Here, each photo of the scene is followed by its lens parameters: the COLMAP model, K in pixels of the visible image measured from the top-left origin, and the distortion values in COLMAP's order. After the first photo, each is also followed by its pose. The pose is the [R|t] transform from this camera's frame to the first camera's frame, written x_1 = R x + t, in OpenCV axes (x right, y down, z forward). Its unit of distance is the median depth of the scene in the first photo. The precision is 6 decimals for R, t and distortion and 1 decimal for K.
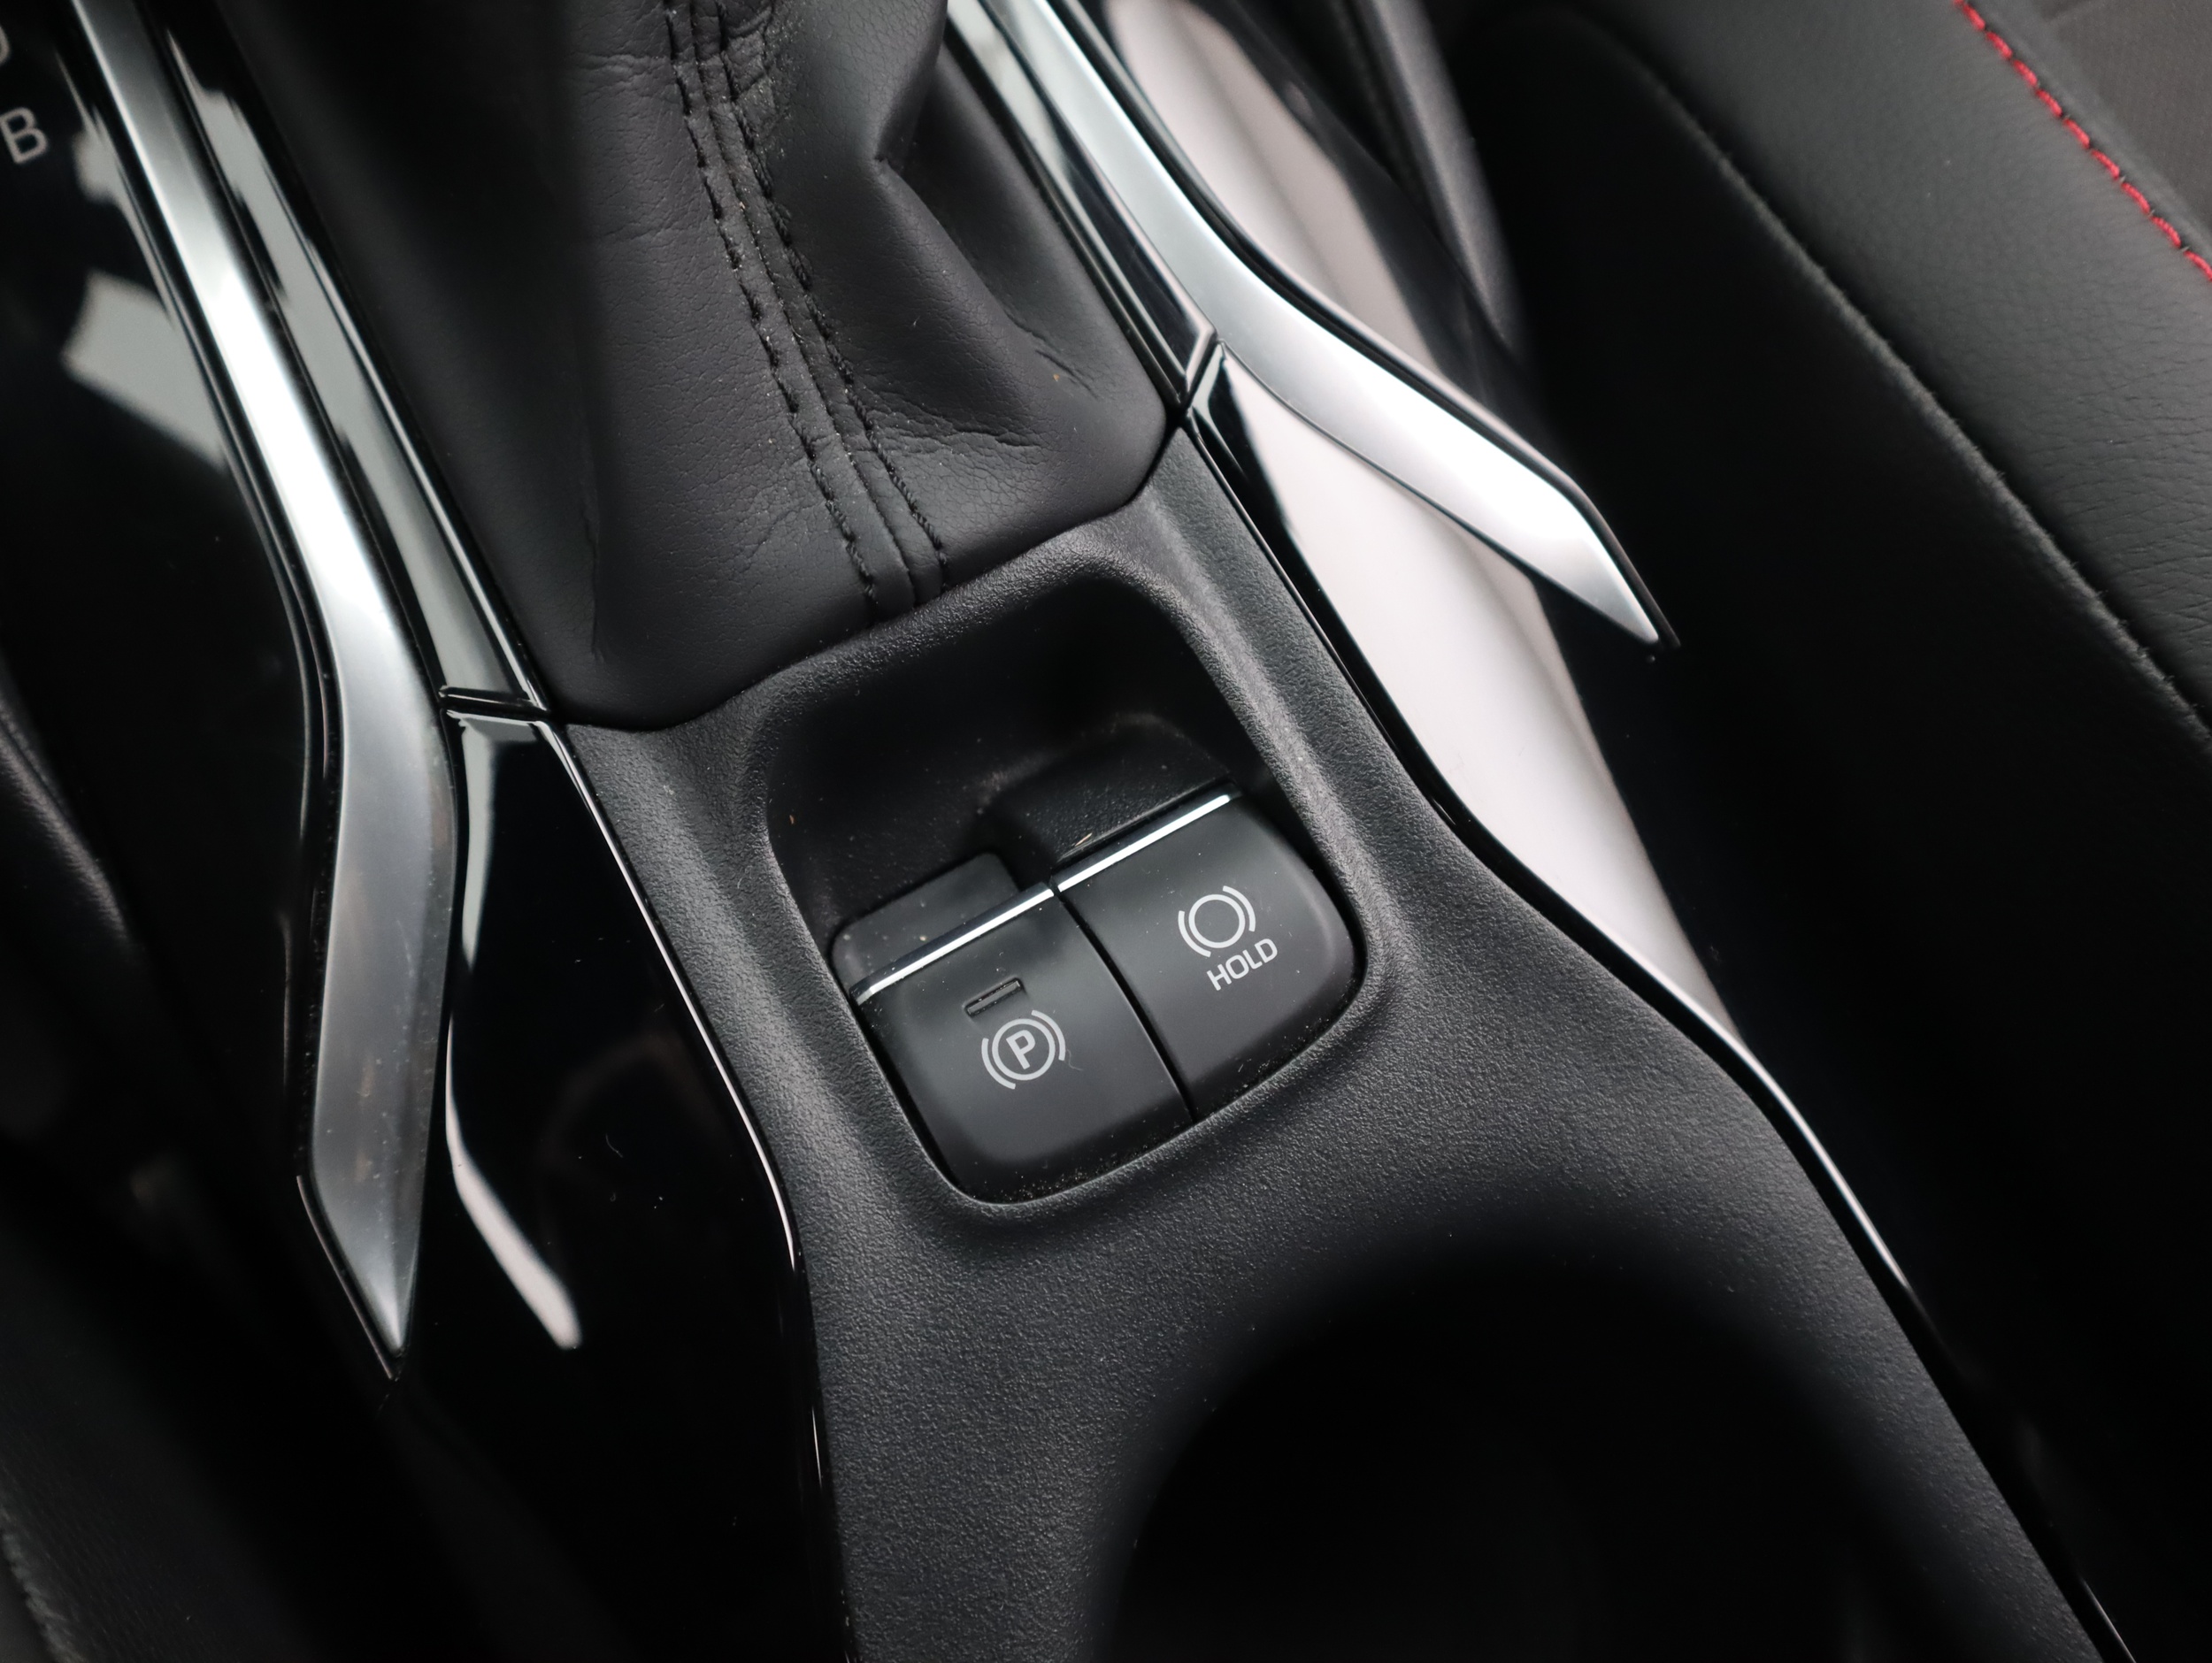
lens RADIAL K [[1844.4, 0, 1106.0], [0, 1844.4, 831.5], [0, 0, 1]] dist [-0.052918, -0.001626]
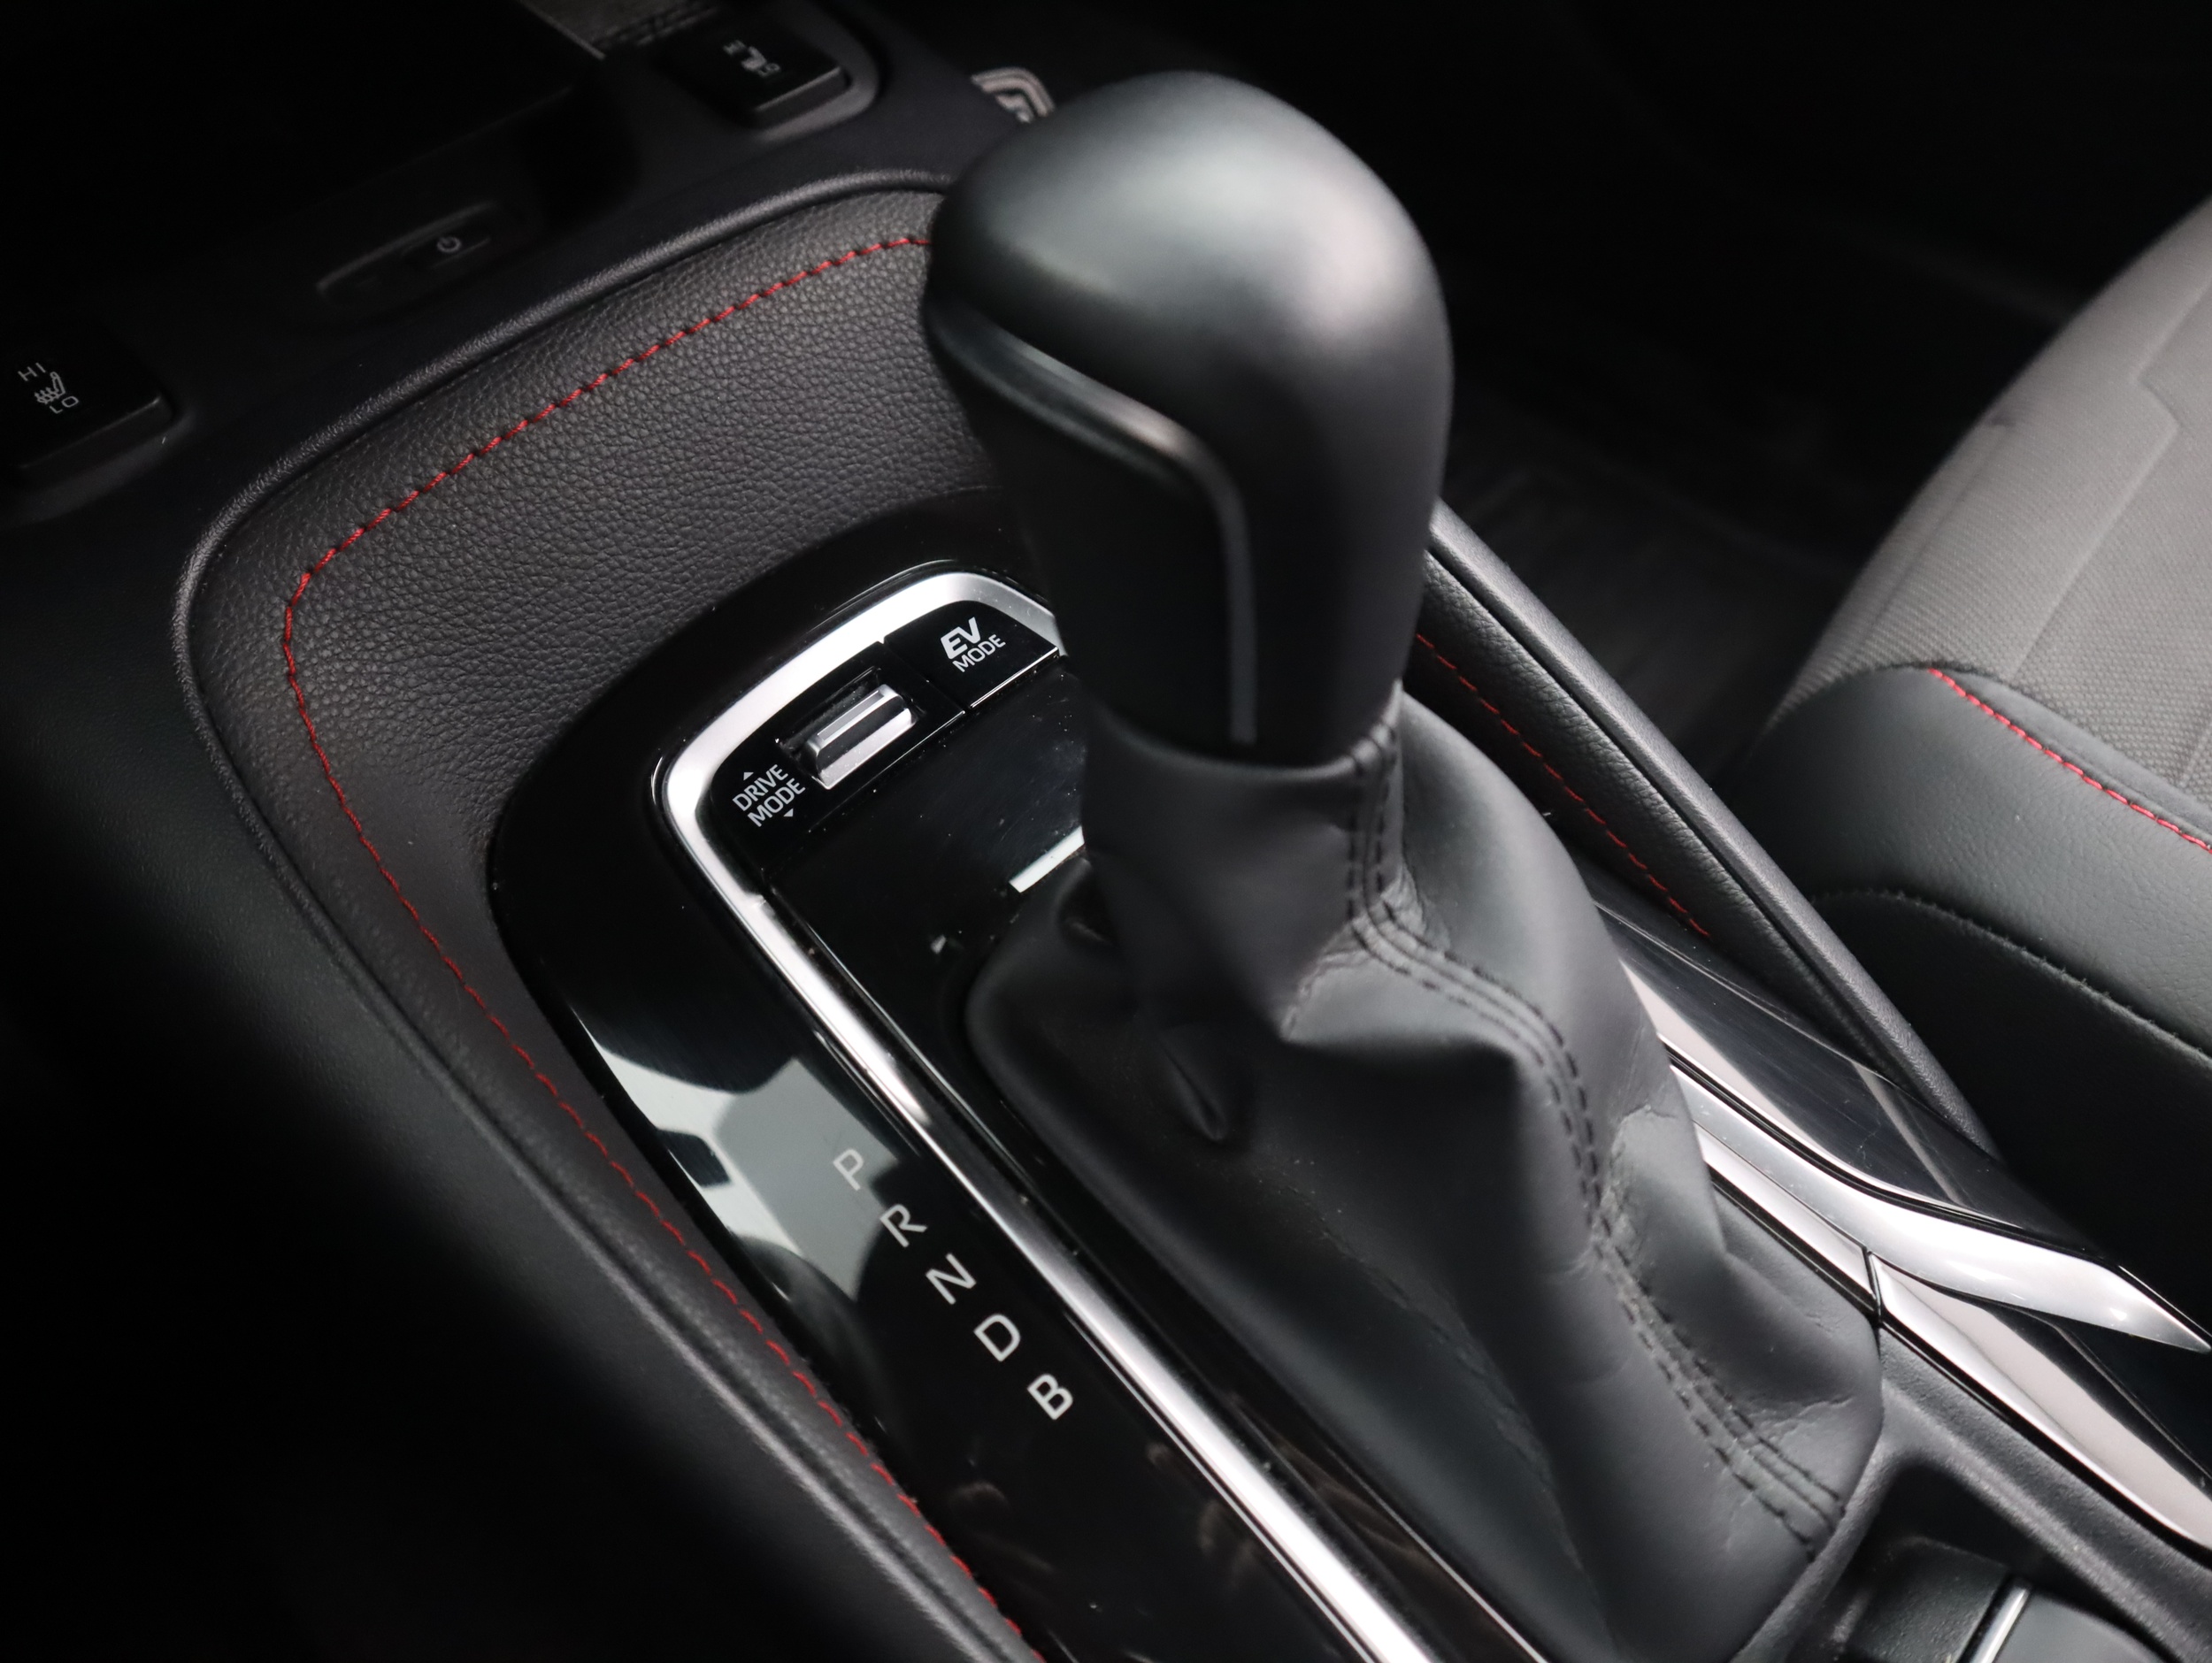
lens RADIAL K [[1844.4, 0, 1106.0], [0, 1844.4, 831.5], [0, 0, 1]] dist [-0.052918, -0.001626]
pose [[0.954255, -0.276601, 0.113529, -0.620274], [0.297969, 0.911170, -0.284578, -0.380710], [-0.024730, 0.305388, 0.951907, -0.419173]]
